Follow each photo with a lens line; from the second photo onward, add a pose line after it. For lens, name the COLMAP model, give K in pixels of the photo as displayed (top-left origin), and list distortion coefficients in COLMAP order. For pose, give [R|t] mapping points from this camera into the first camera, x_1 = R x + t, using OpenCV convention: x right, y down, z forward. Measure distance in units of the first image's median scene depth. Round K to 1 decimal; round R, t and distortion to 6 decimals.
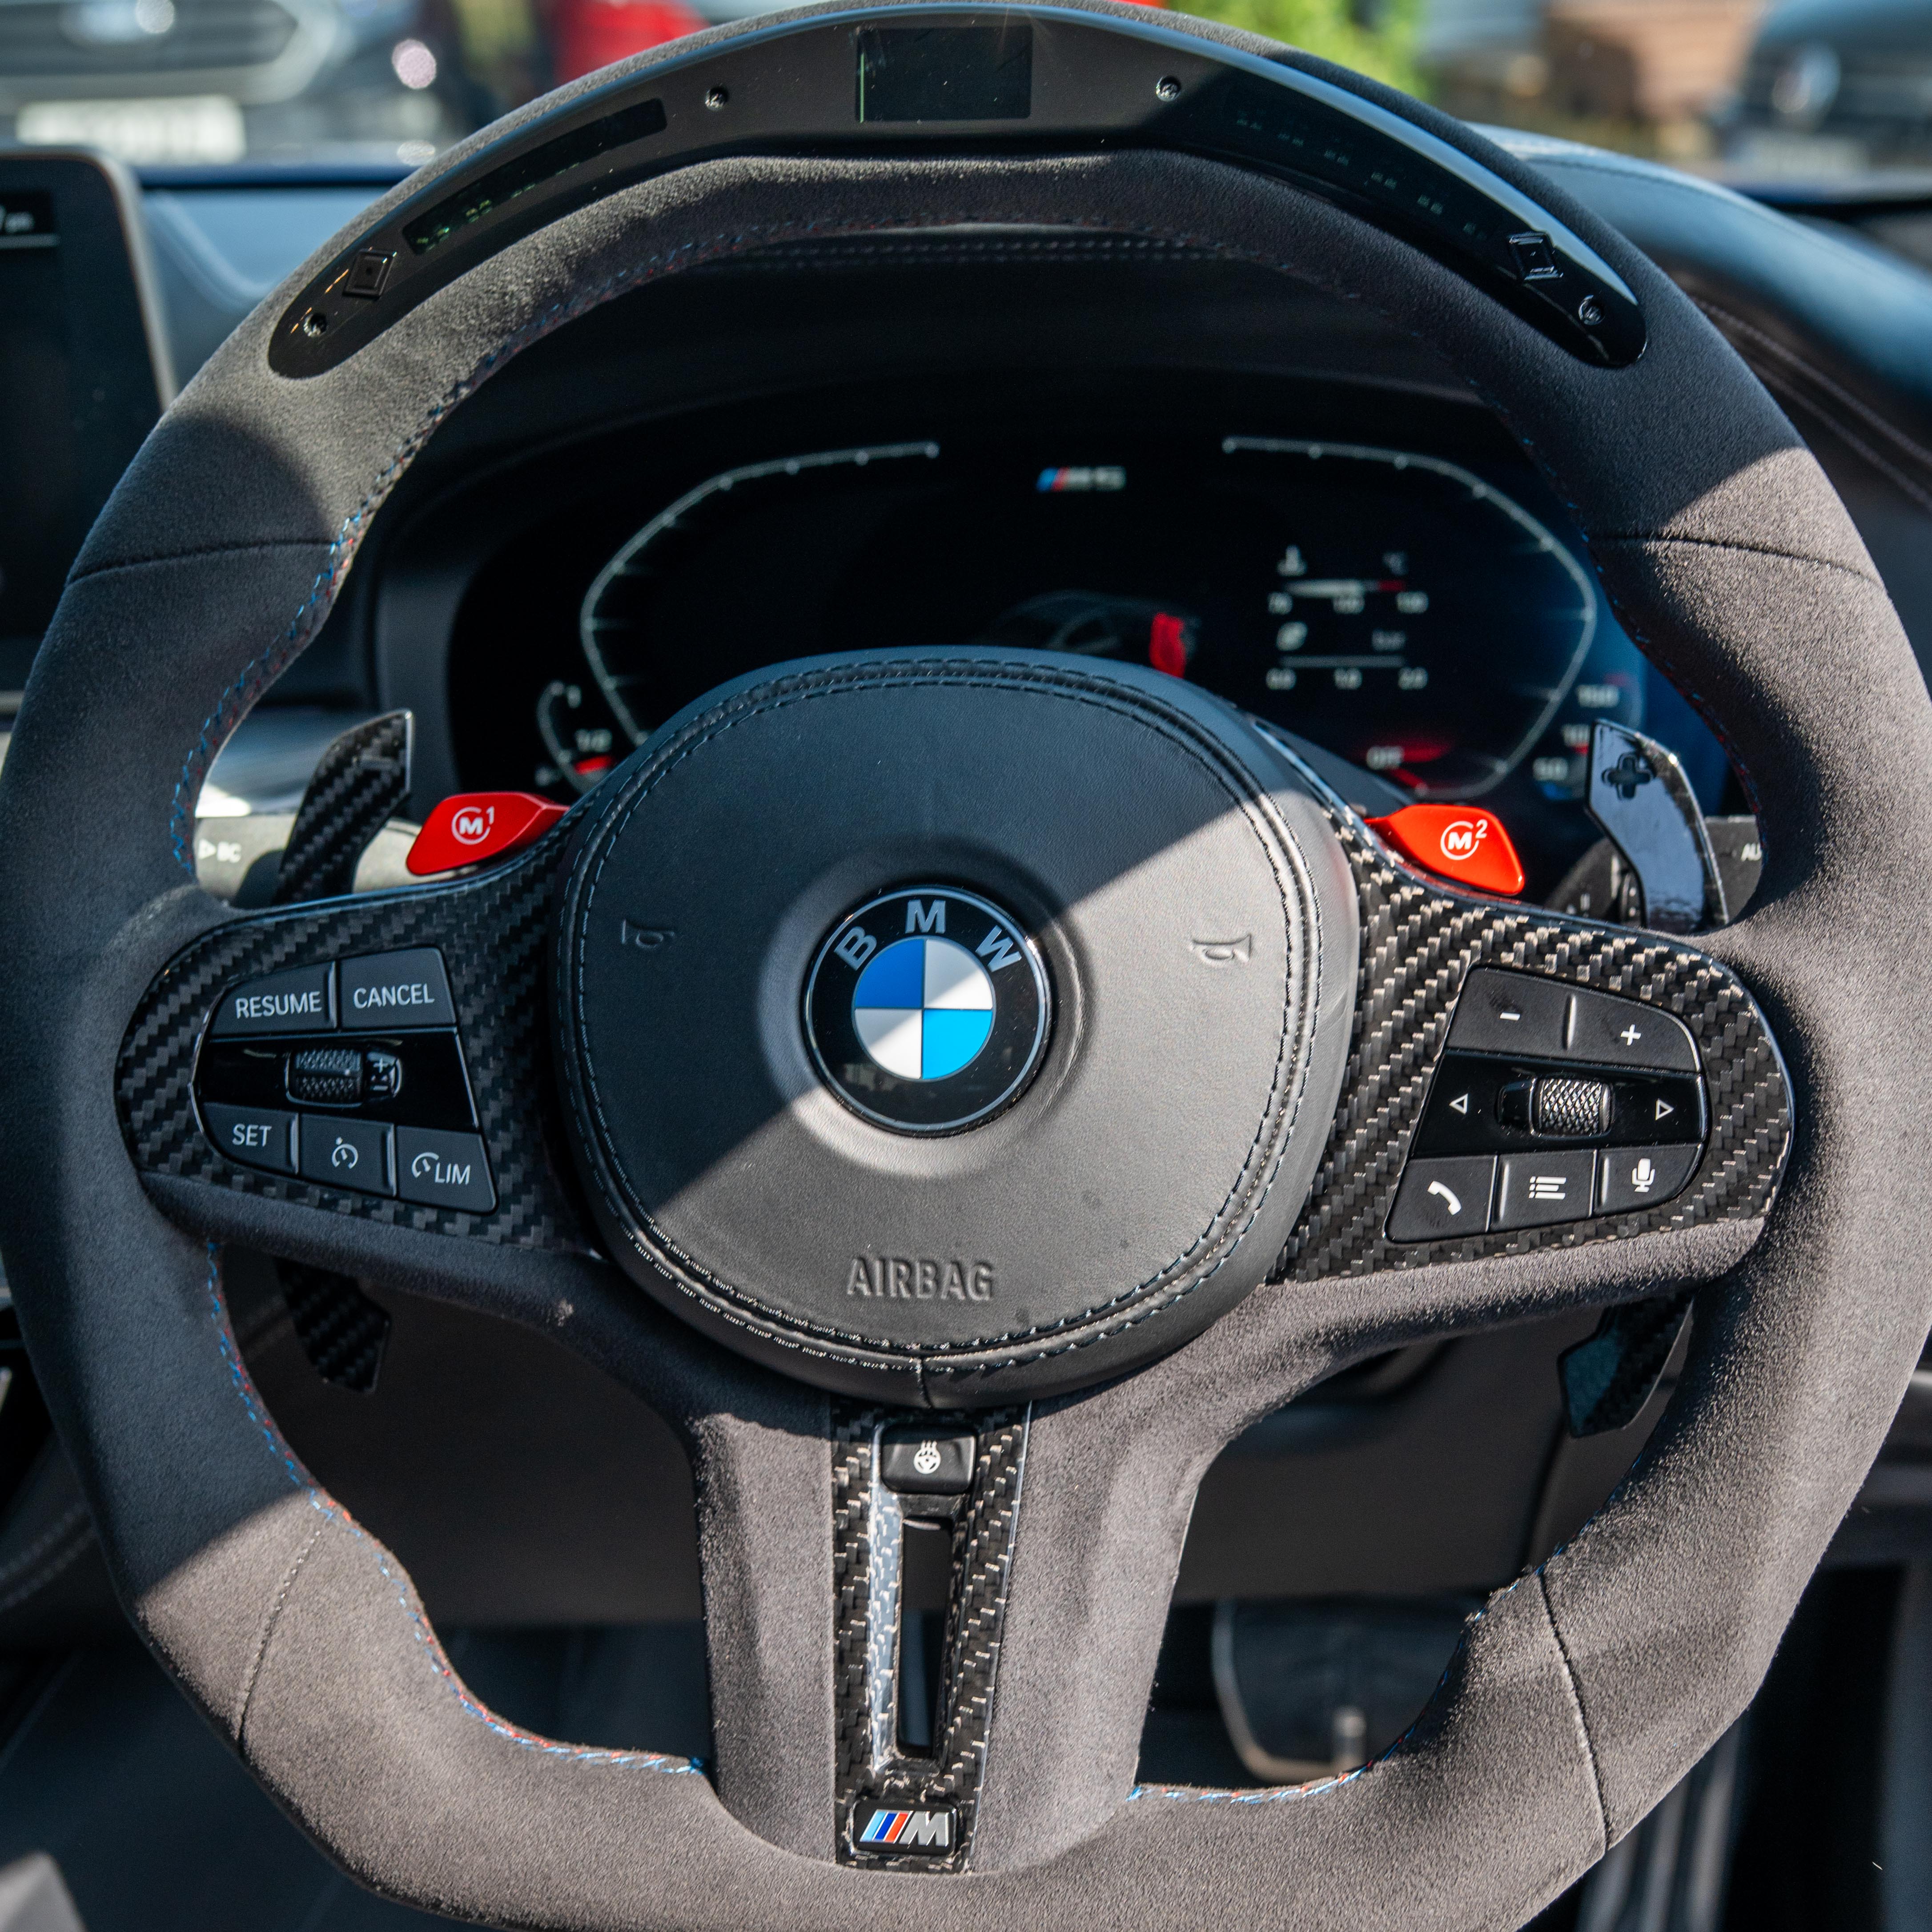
lens RADIAL K [[3038.0, 0, 986.2], [0, 3038.0, 1101.9], [0, 0, 1]] dist [-0.073387, 0.140782]
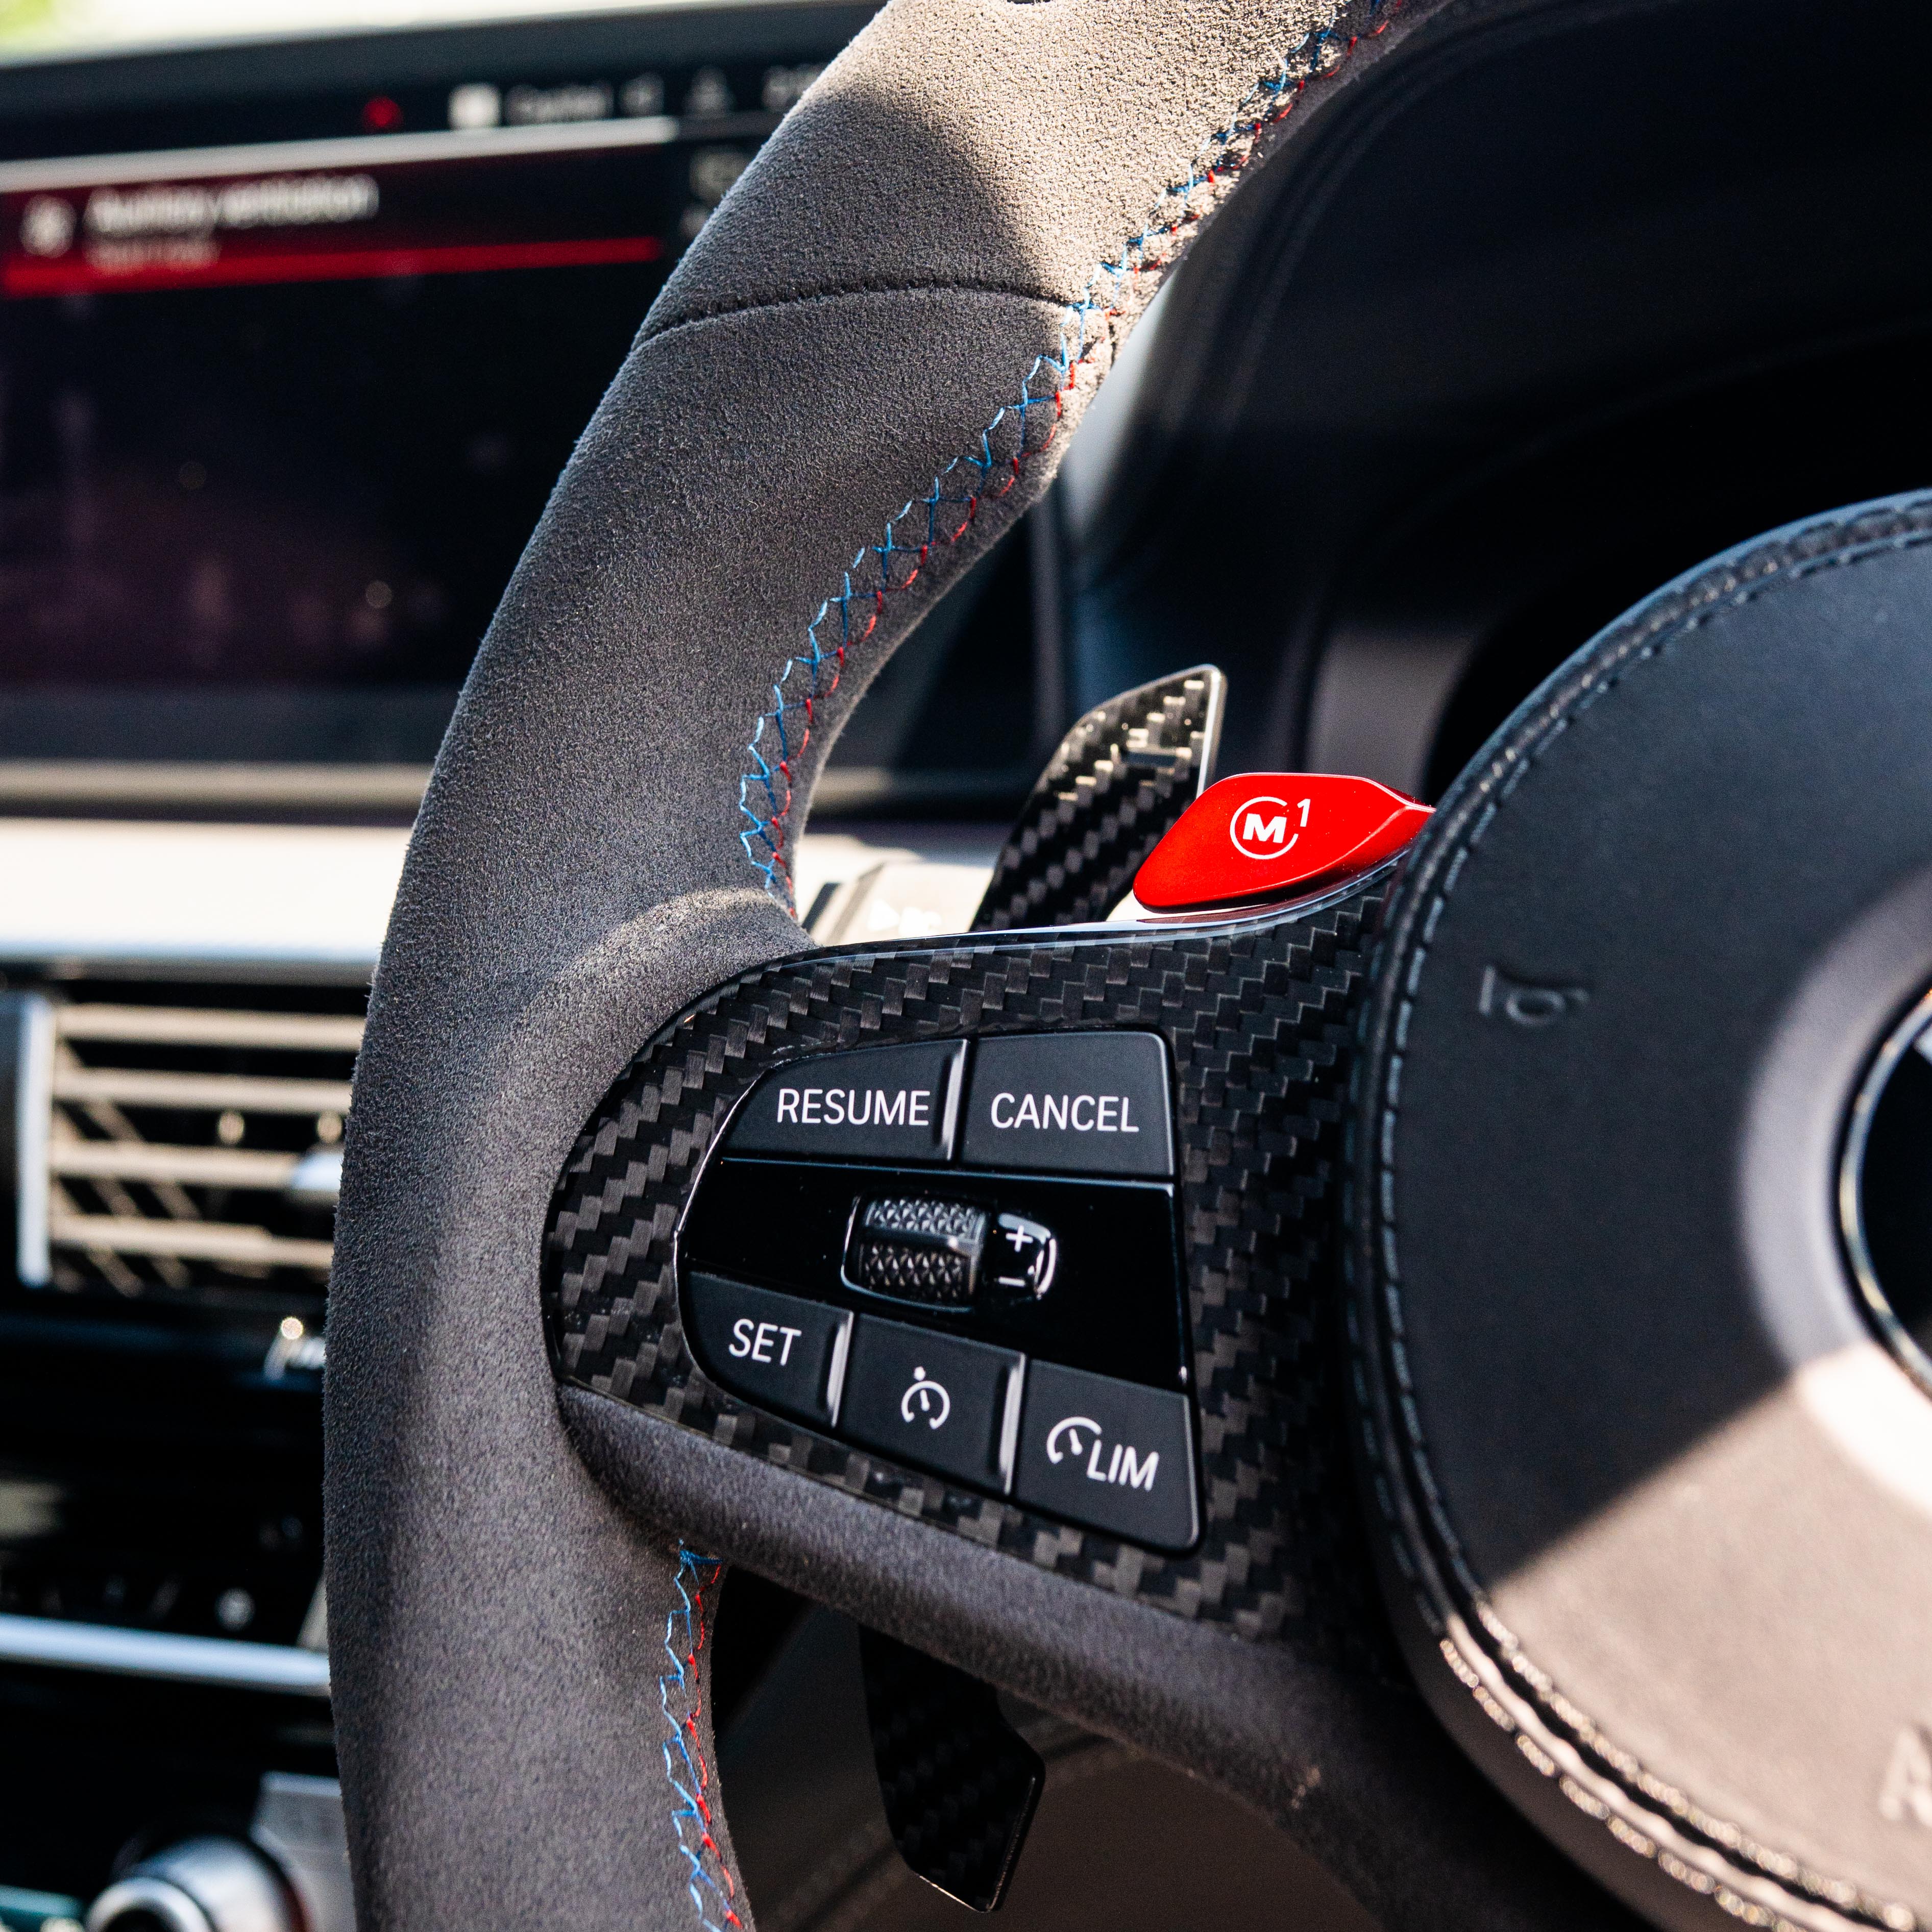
lens RADIAL K [[3563.9, 0, 915.9], [0, 3563.9, 768.0], [0, 0, 1]] dist [-0.081907, 0.102684]
pose [[0.920264, 0.043292, -0.388896, 0.017161], [-0.143218, 0.962164, -0.231796, 0.055056], [0.364147, 0.269011, 0.891645, 0.438779]]
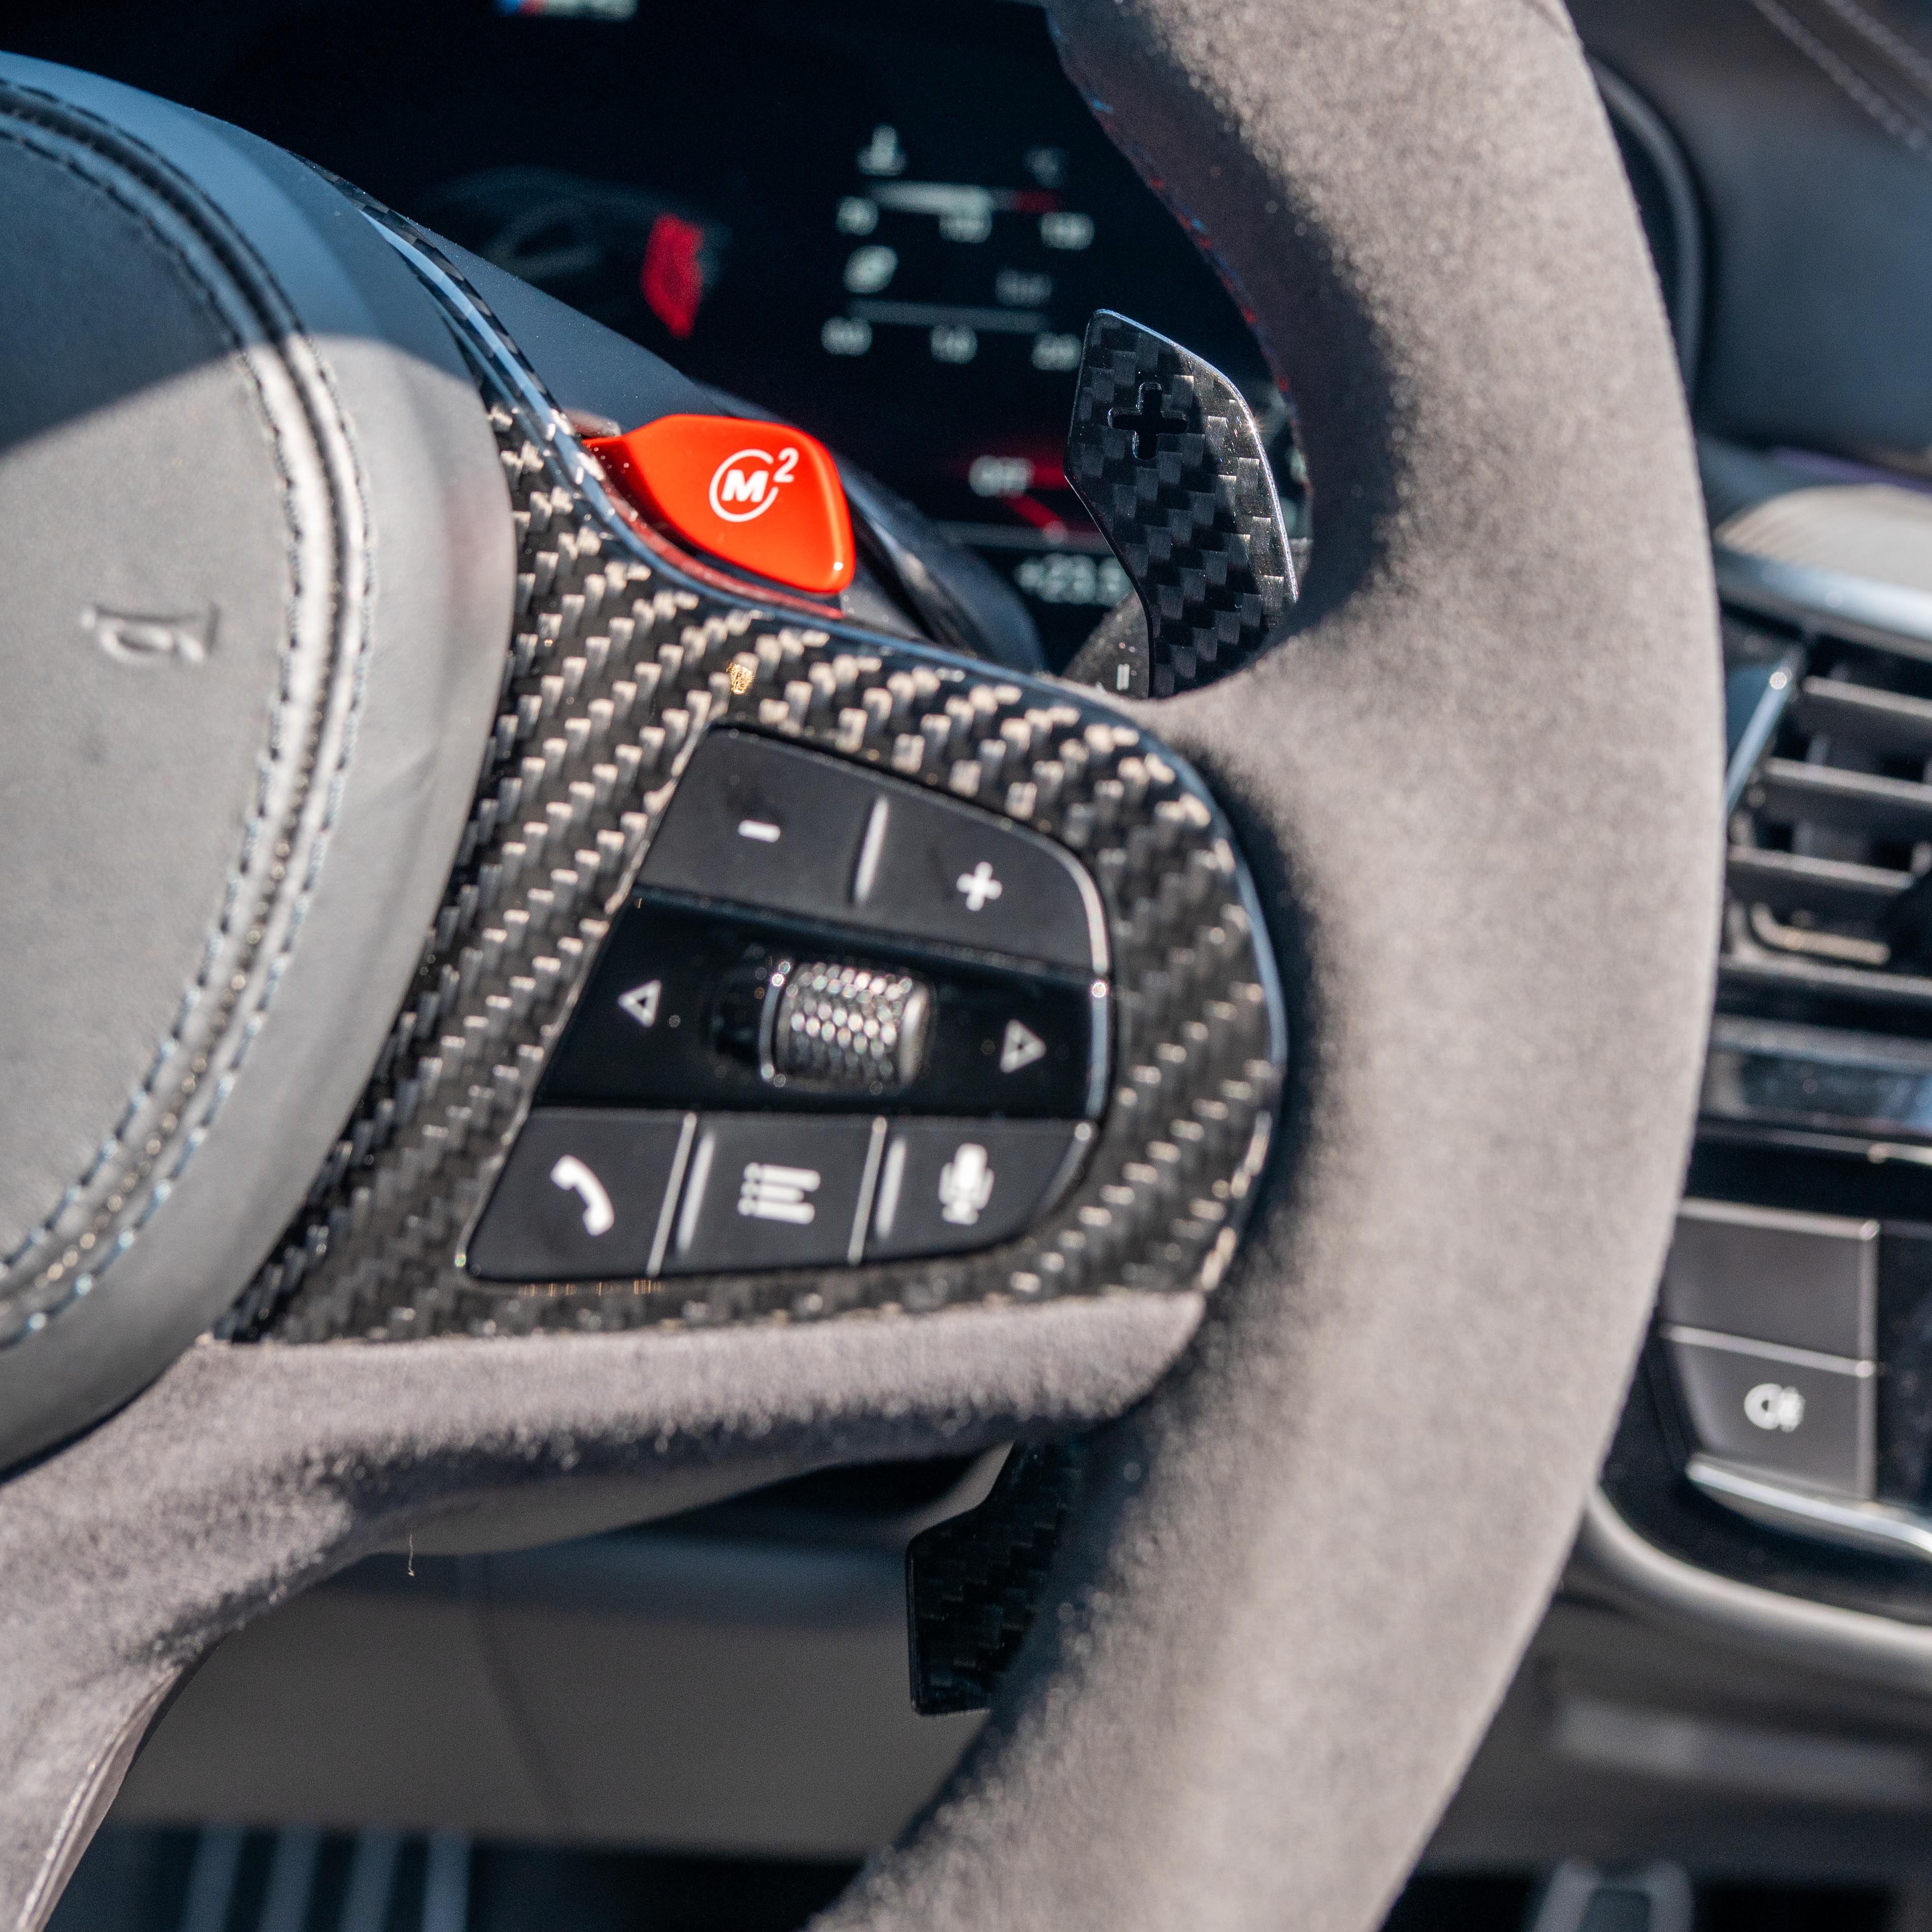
lens RADIAL K [[3511.7, 0, 1163.3], [0, 3511.7, 493.7], [0, 0, 1]] dist [-0.071322, 0.103975]
pose [[0.995982, 0.089401, 0.005269, 0.224218], [-0.087278, 0.982154, -0.166602, 0.006676], [-0.020069, 0.165473, 0.986010, 0.423821]]
